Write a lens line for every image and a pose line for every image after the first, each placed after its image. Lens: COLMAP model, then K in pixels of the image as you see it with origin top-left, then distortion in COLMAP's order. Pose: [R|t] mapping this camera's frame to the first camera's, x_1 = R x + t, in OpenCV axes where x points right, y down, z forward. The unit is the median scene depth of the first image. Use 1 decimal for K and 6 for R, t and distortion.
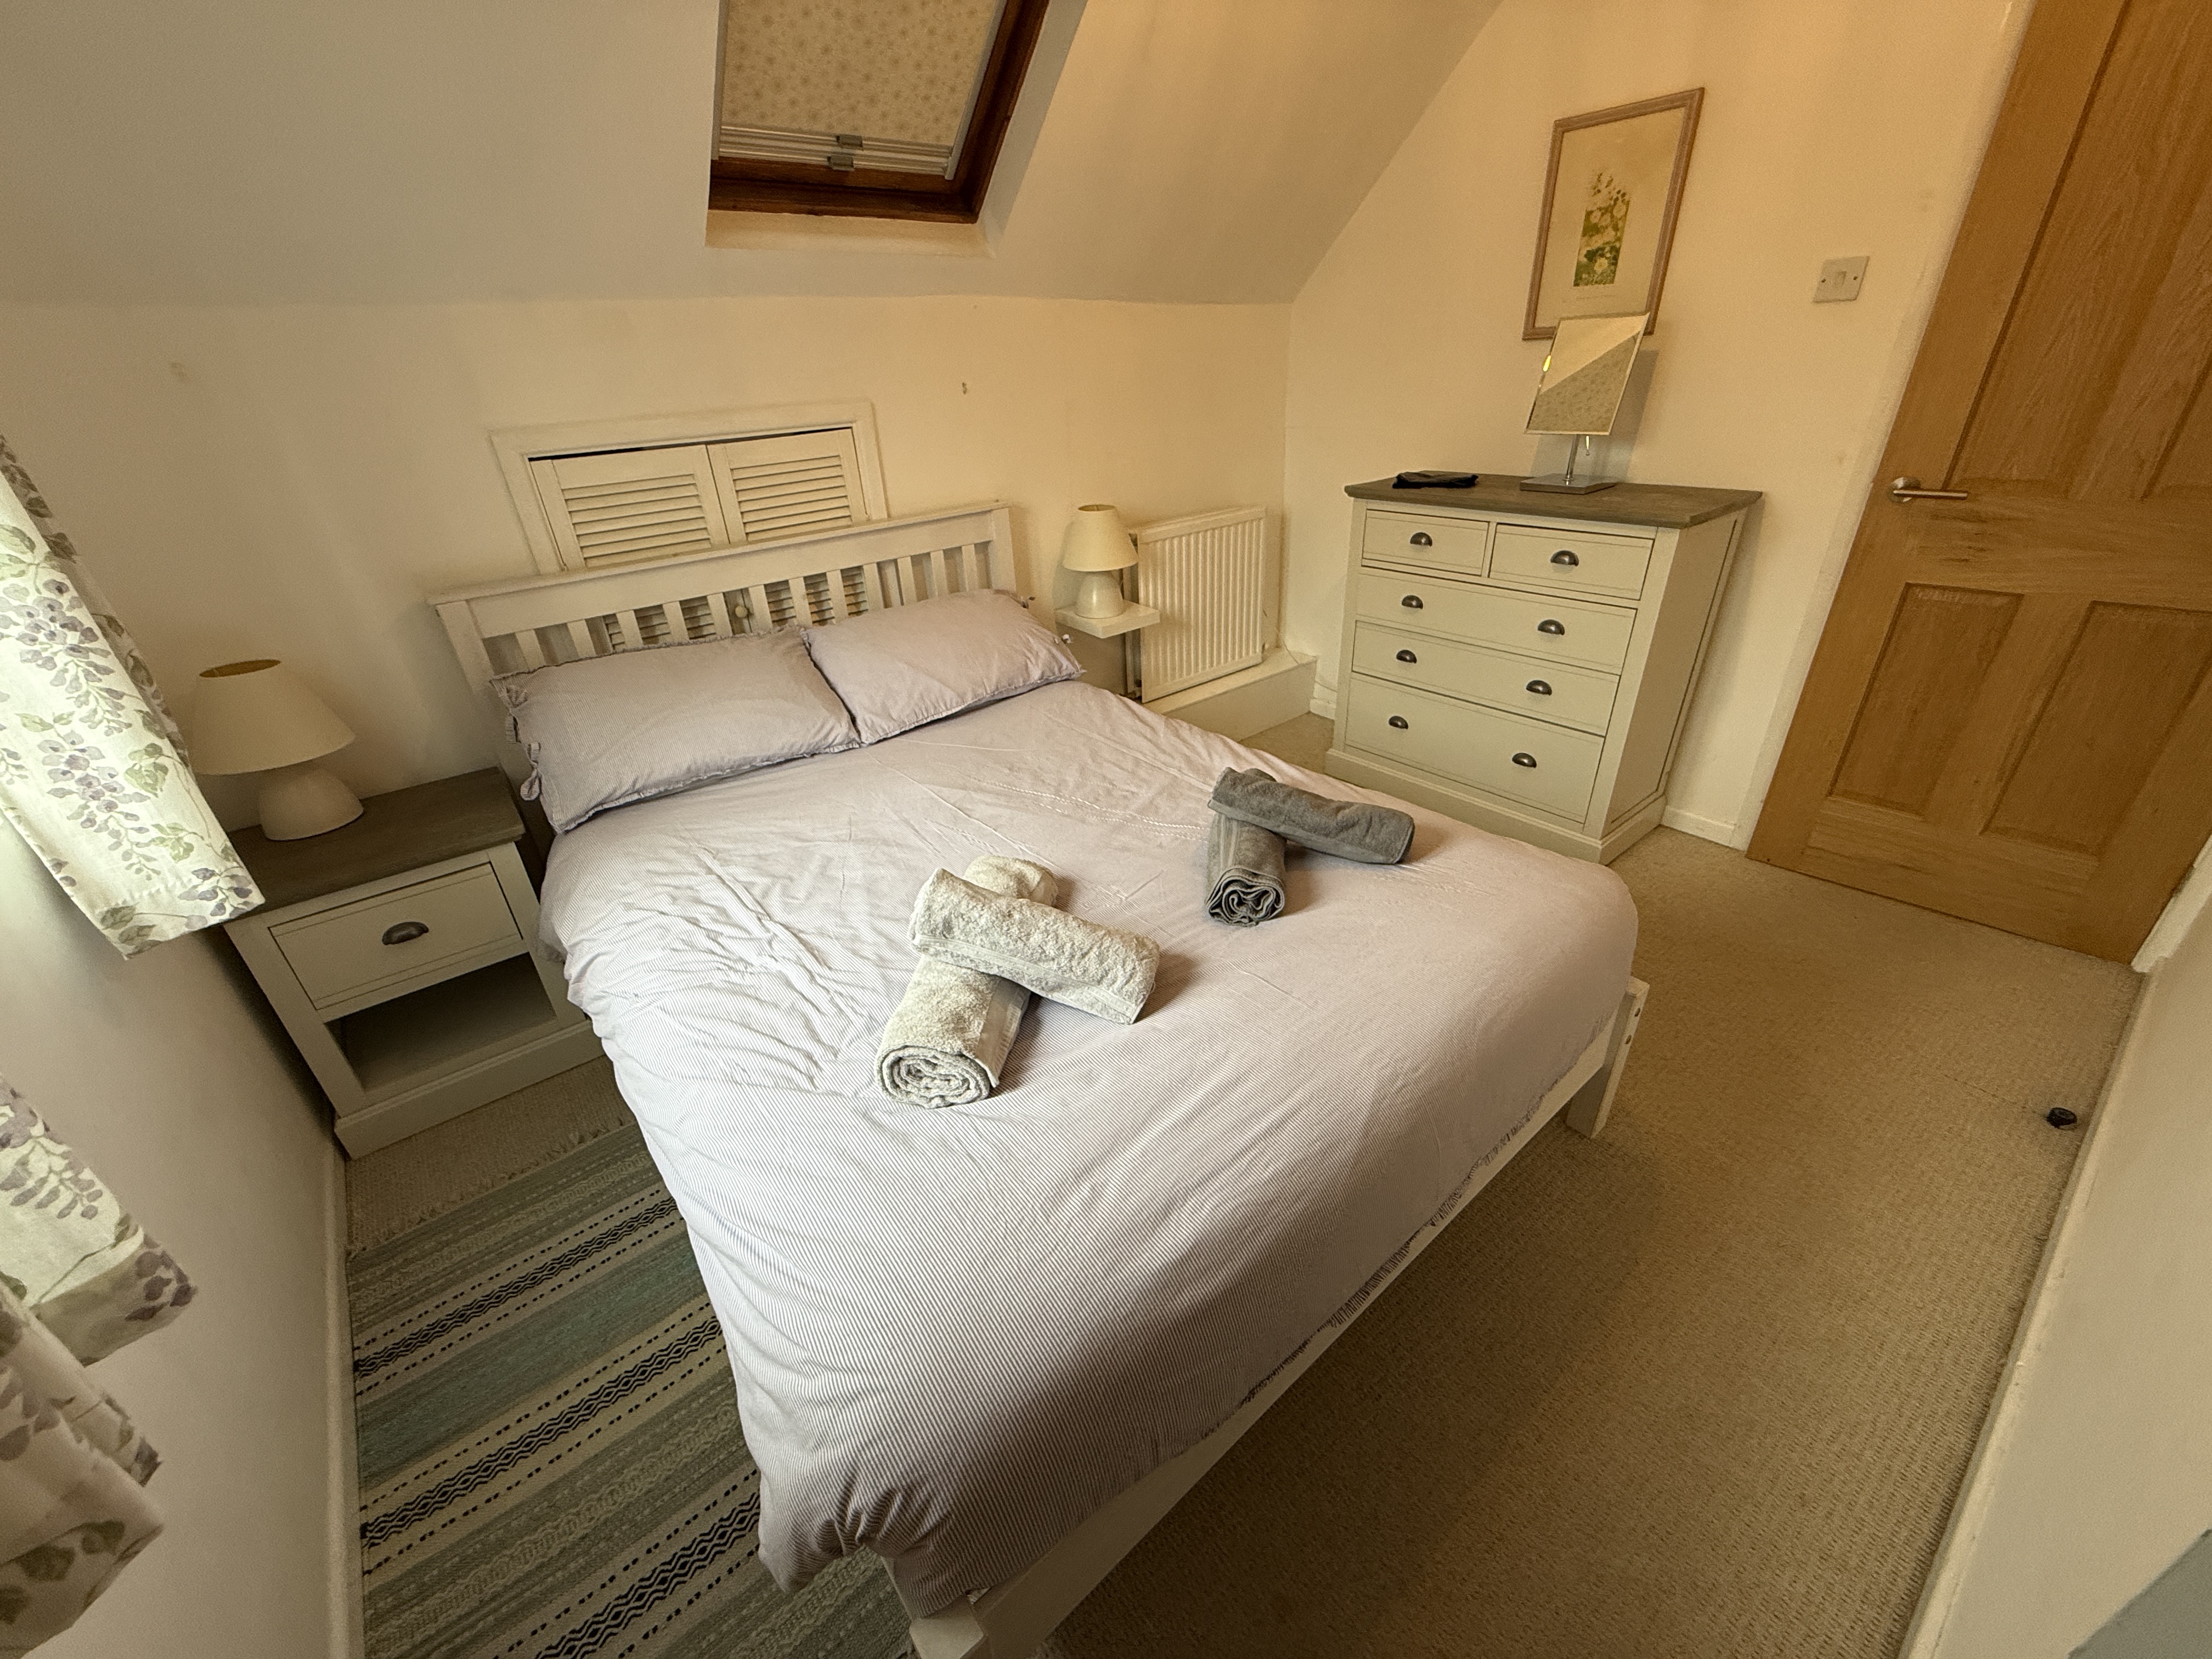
lens RADIAL K [[882.4, 0, 1106.0], [0, 882.4, 829.5], [0, 0, 1]] dist [-0.000208, 0.000137]
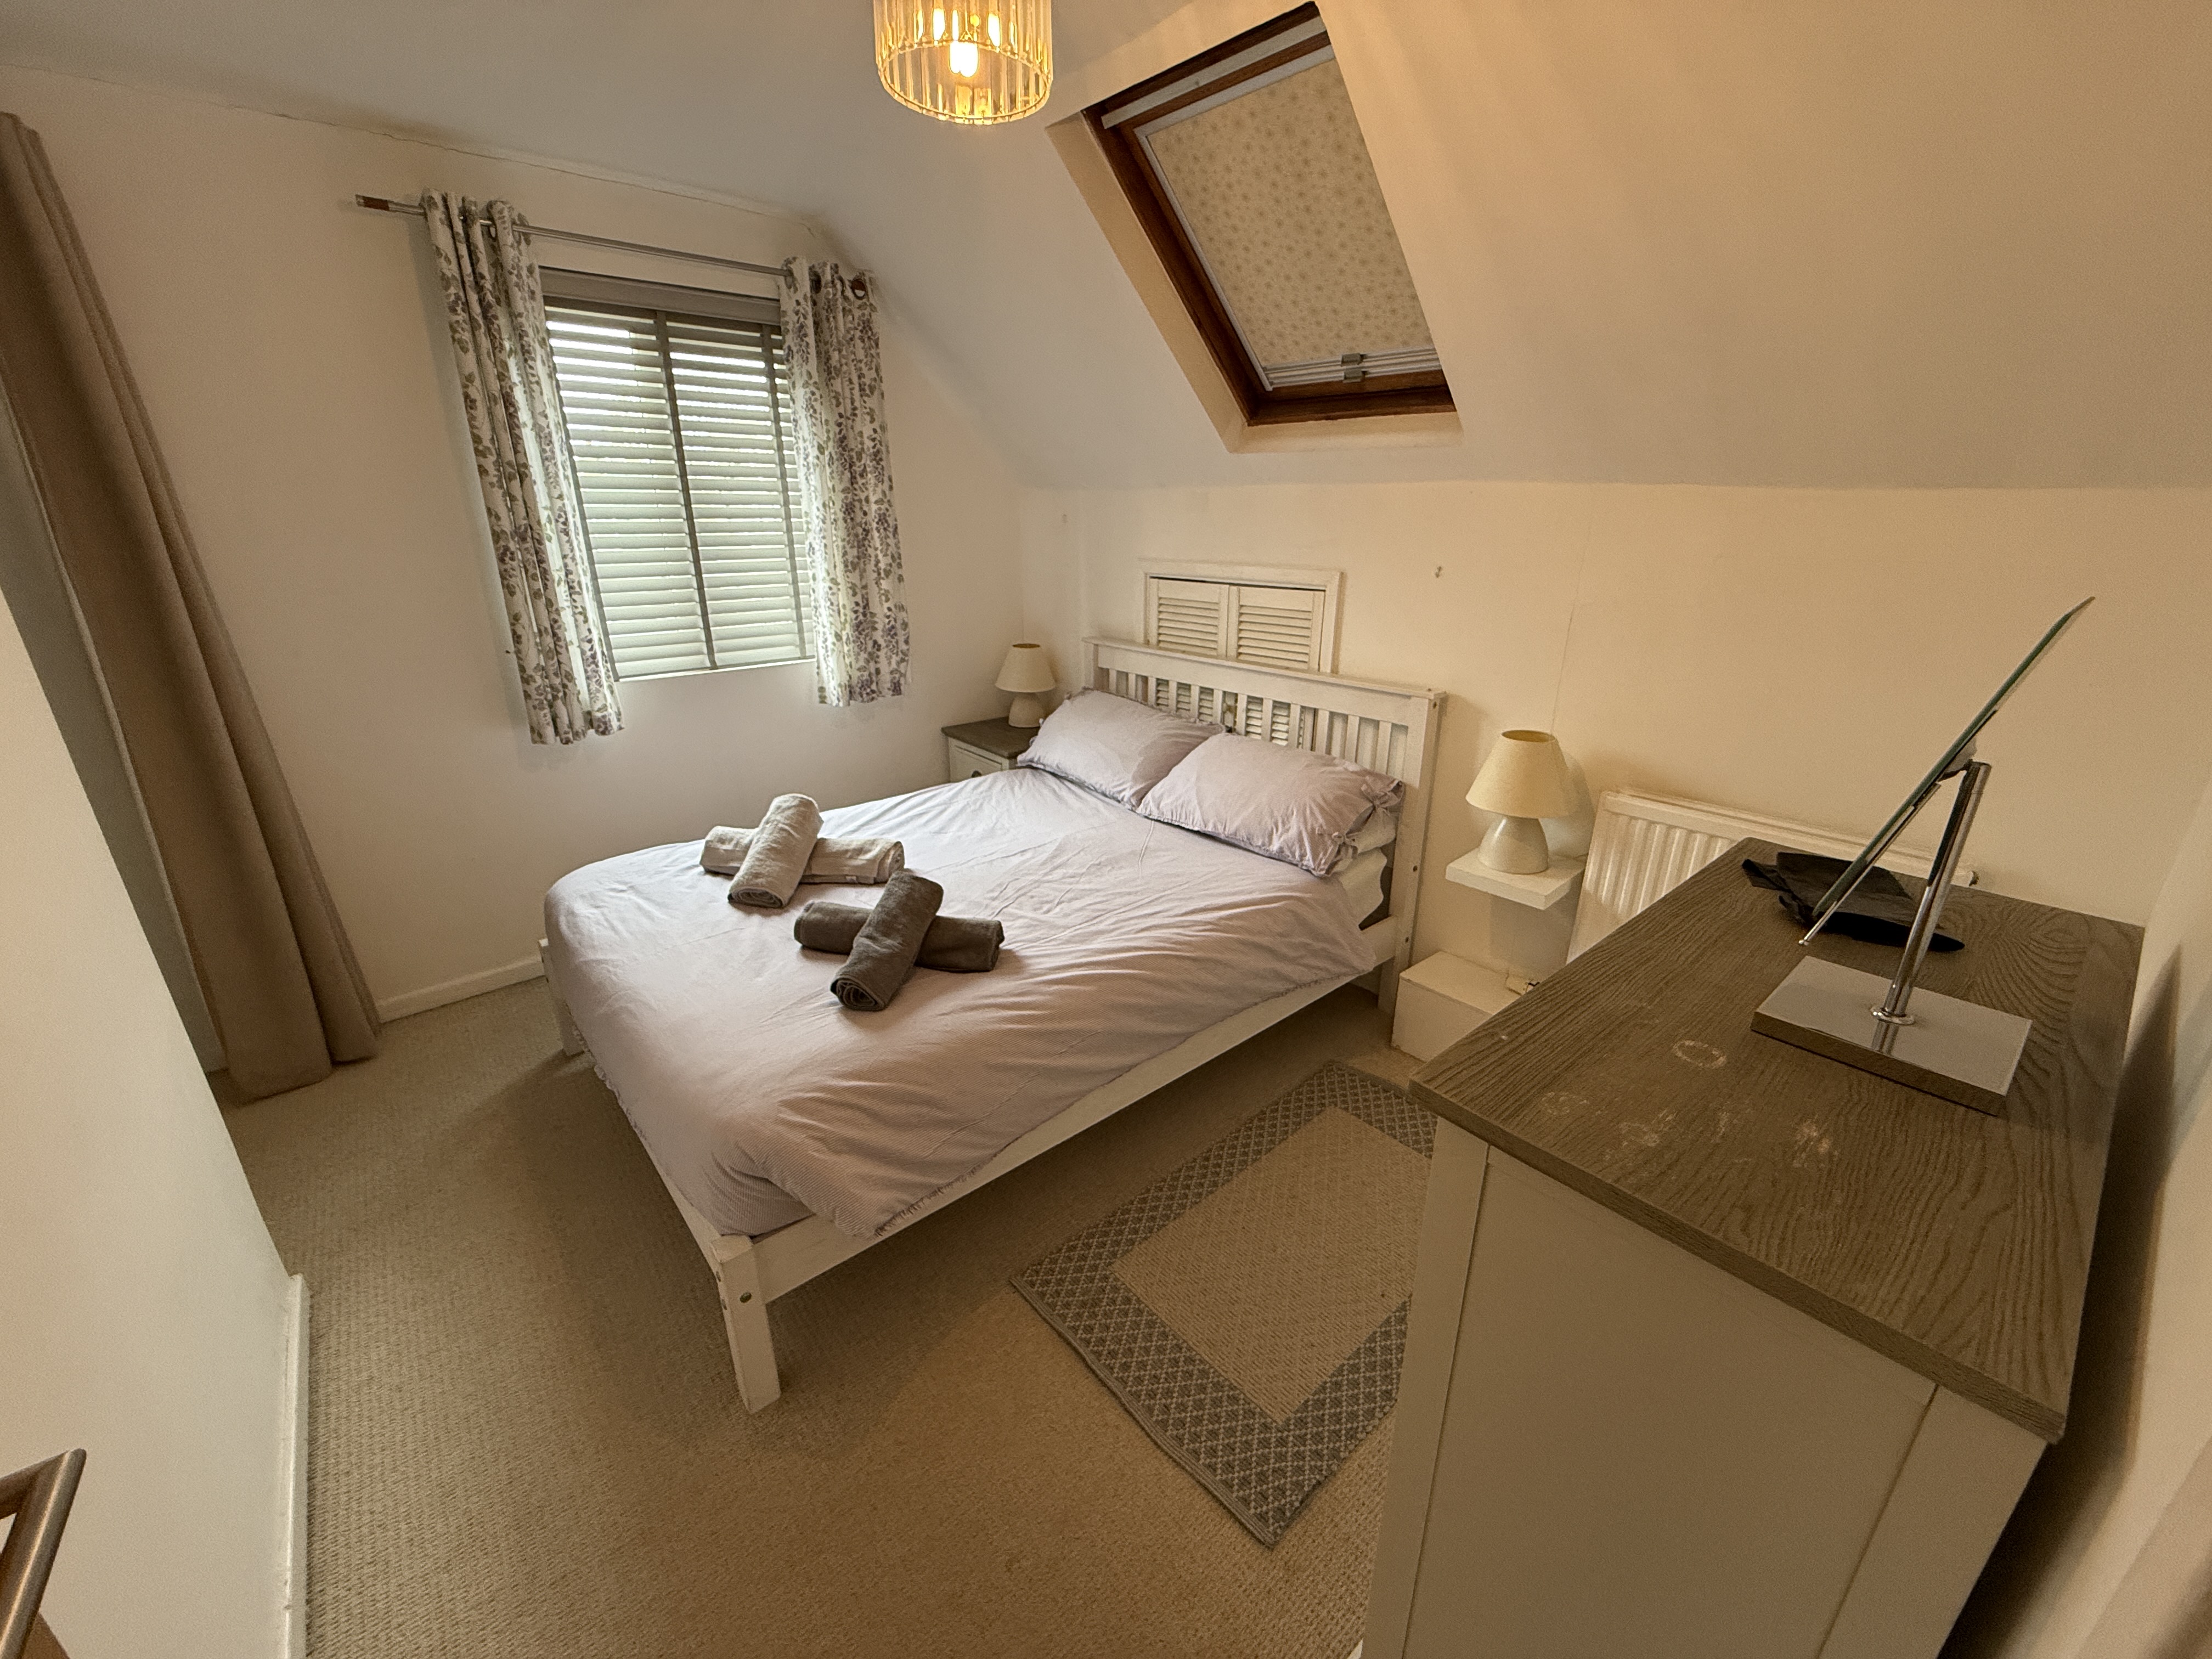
lens RADIAL K [[882.4, 0, 1106.0], [0, 882.4, 829.5], [0, 0, 1]] dist [-0.000208, 0.000137]
pose [[0.022320, 0.388766, -0.921066, 0.900811], [-0.476080, 0.814263, 0.332149, -0.471712], [0.879119, 0.431088, 0.203258, 0.691274]]
